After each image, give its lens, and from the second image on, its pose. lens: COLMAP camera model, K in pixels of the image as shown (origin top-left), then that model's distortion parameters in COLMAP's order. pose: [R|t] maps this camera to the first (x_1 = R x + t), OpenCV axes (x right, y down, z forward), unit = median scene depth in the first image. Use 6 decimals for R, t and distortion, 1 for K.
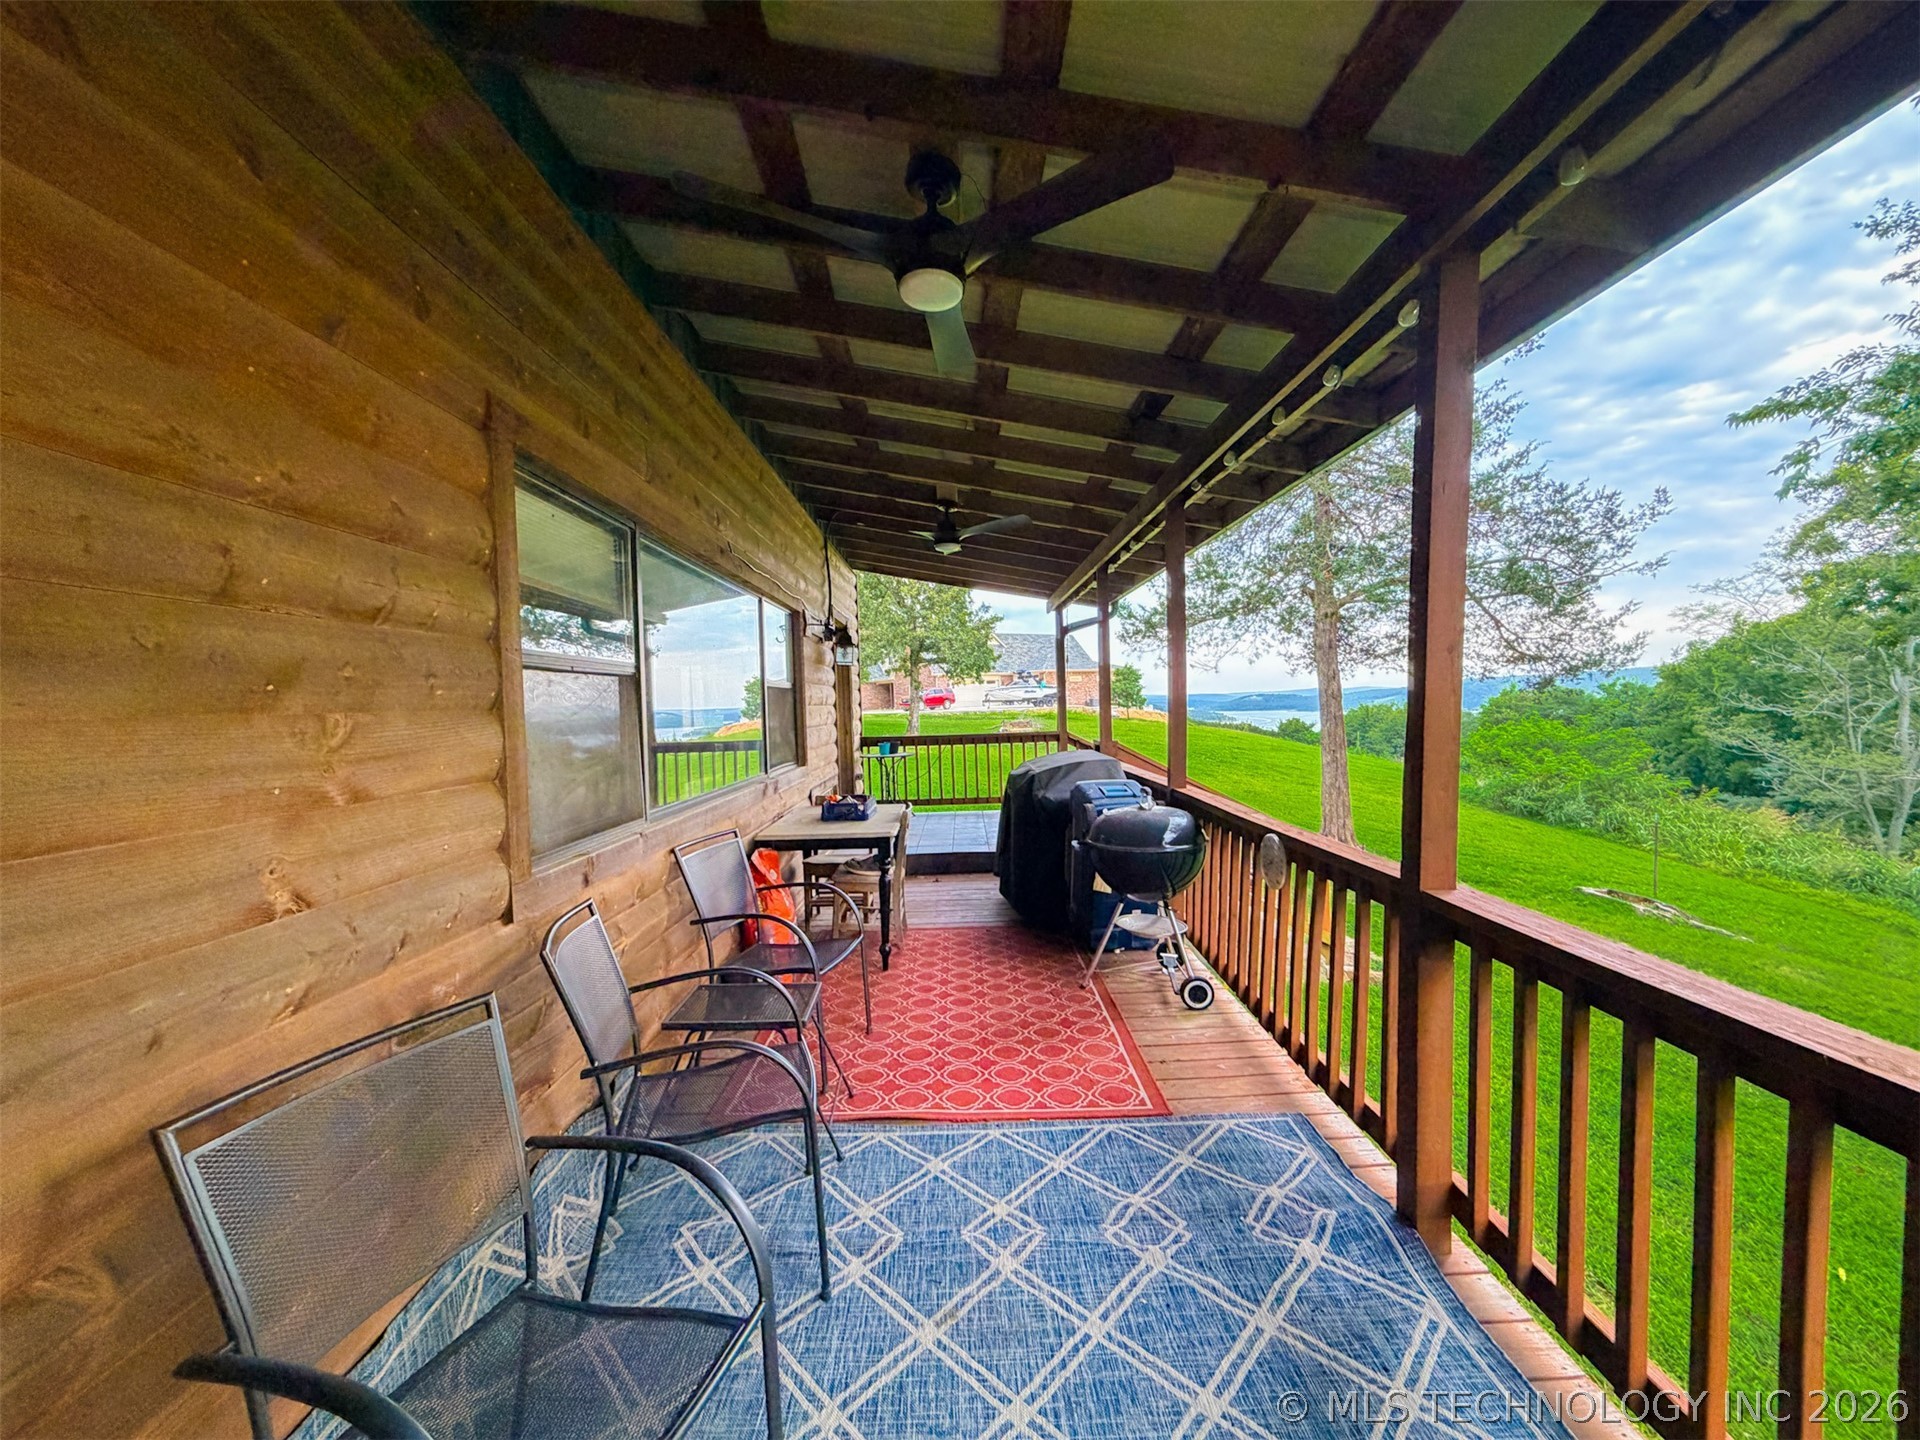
lens RADIAL K [[759.1, 0, 960.0], [0, 759.1, 720.0], [0, 0, 1]] dist [0.000404, 0.000163]
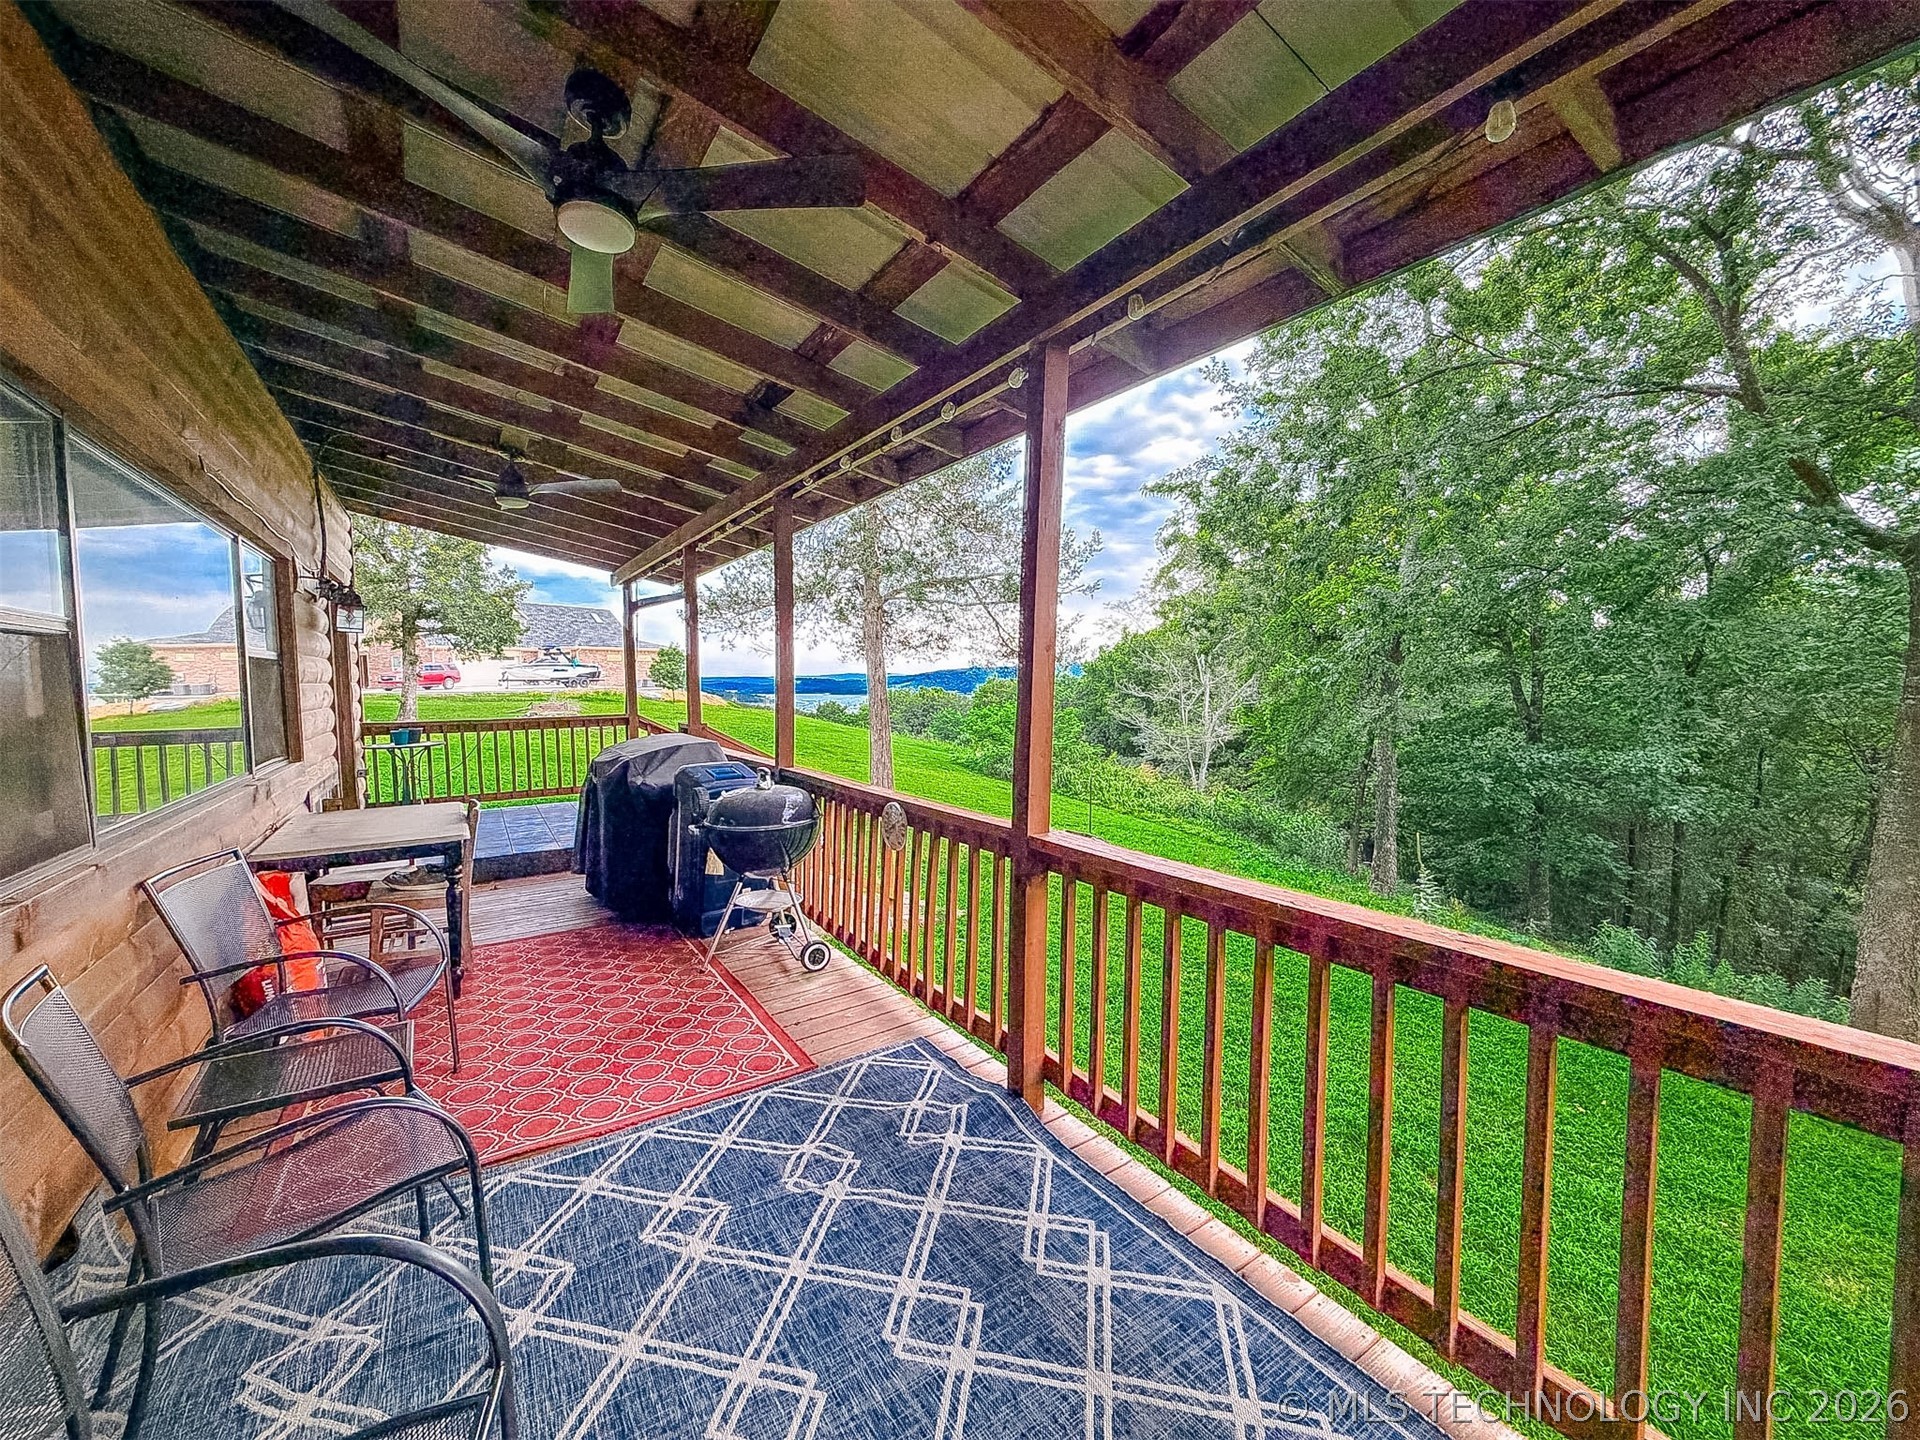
lens RADIAL K [[756.9, 0, 952.0], [0, 756.9, 720.0], [0, 0, 1]] dist [0.002054, 0.000171]
pose [[0.840210, -0.011302, 0.542143, -0.132202], [-0.001275, 0.999739, 0.022818, 0.000297], [-0.542259, -0.019863, 0.839976, -0.001219]]
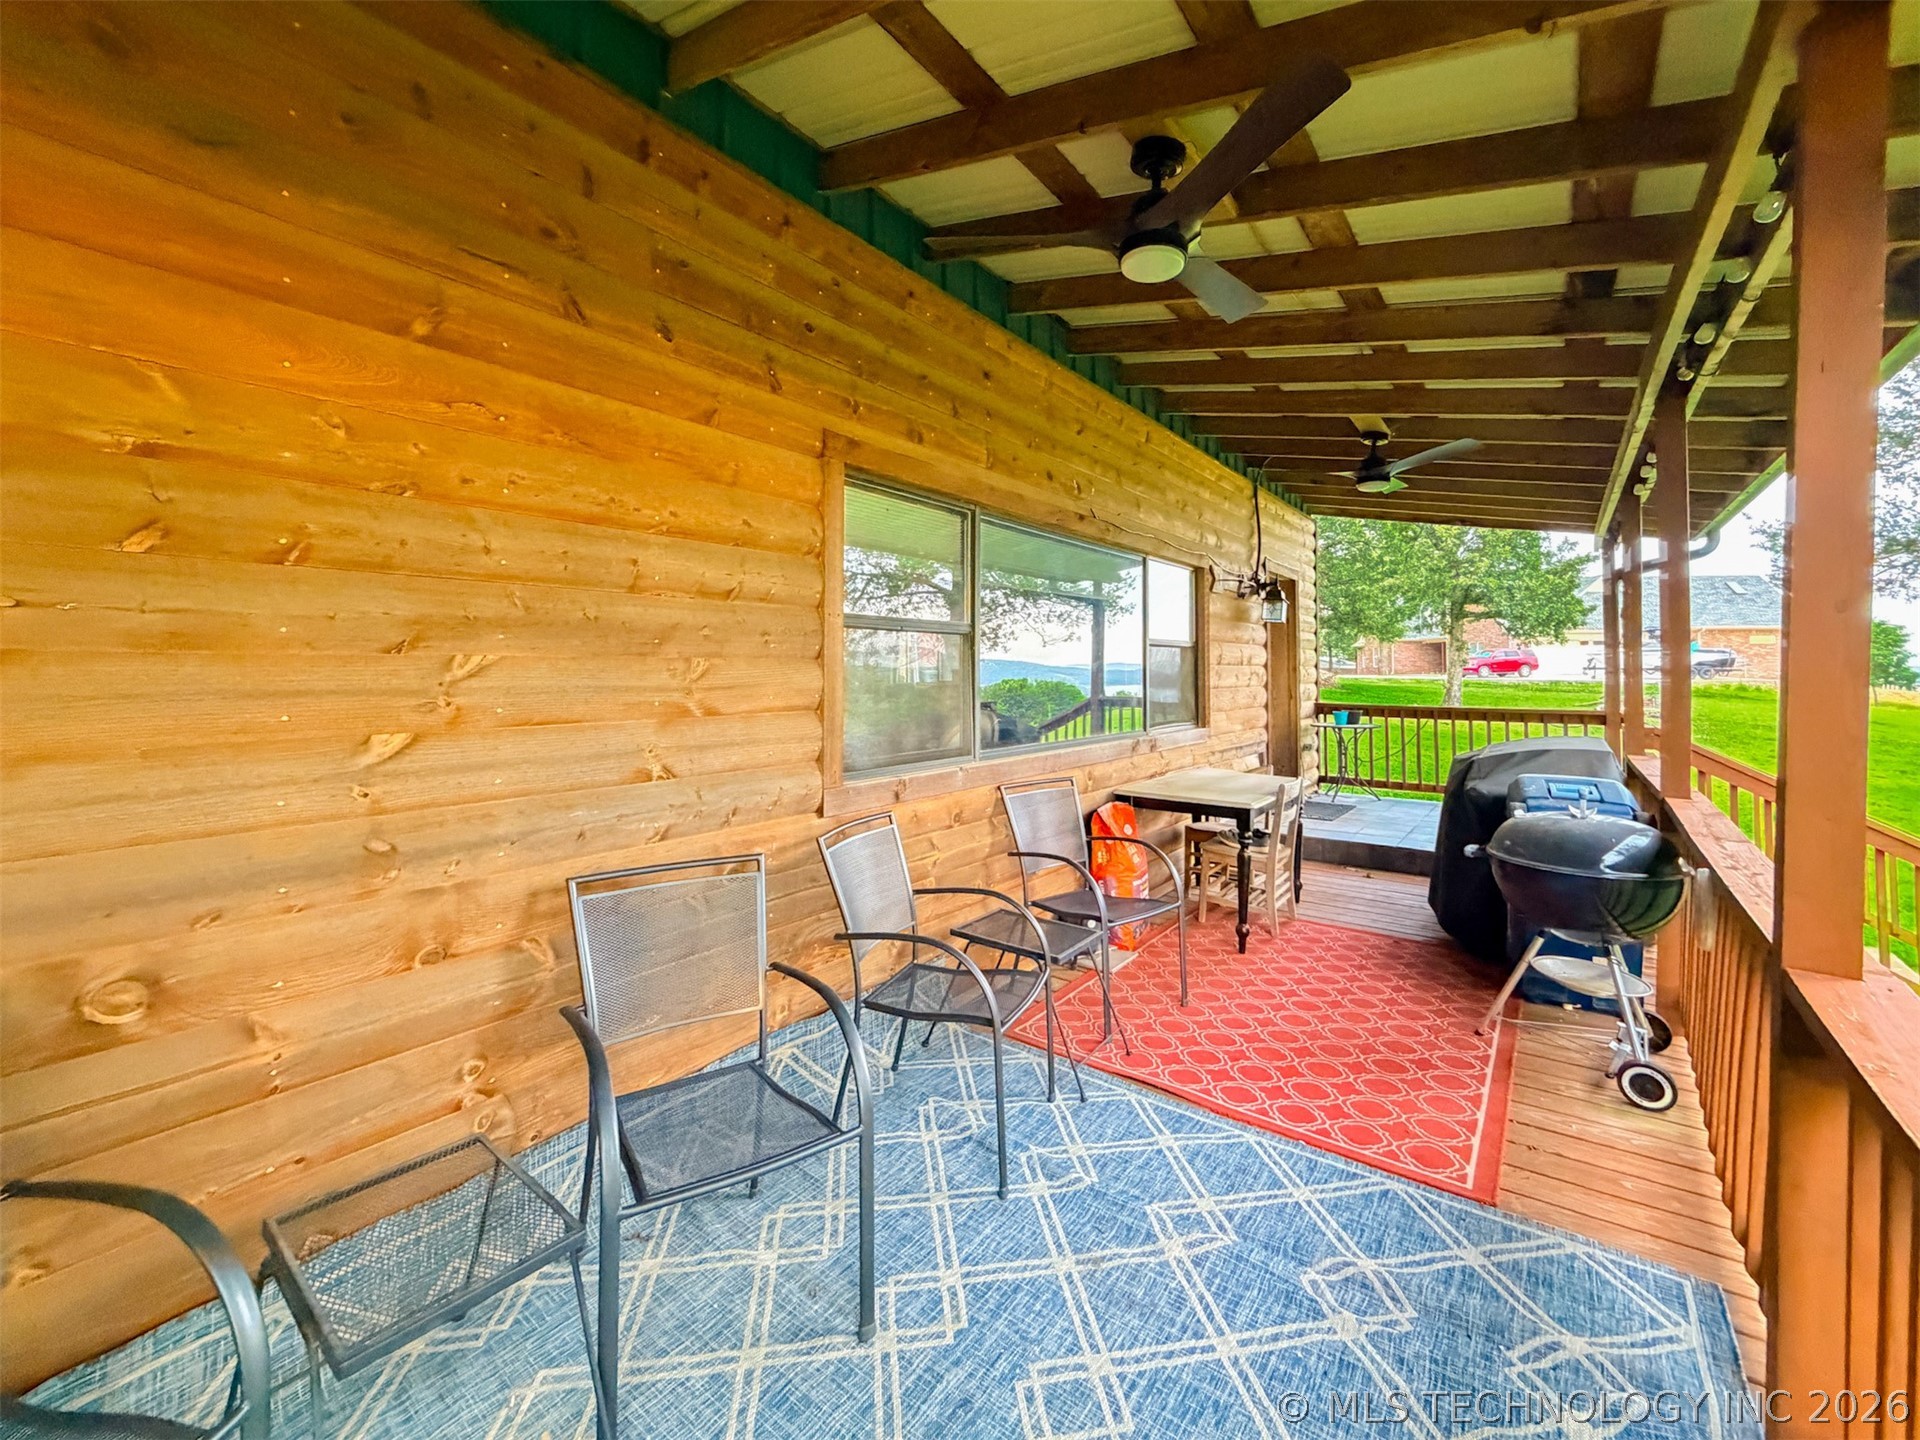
lens RADIAL K [[800.3, 0, 954.1], [0, 800.3, 650.8], [0, 0, 1]] dist [-0.000790, -0.000160]
pose [[0.797881, 0.021422, -0.602435, 0.300952], [-0.041771, 0.998931, -0.019803, -0.006325], [0.601366, 0.040964, 0.797923, -0.005025]]
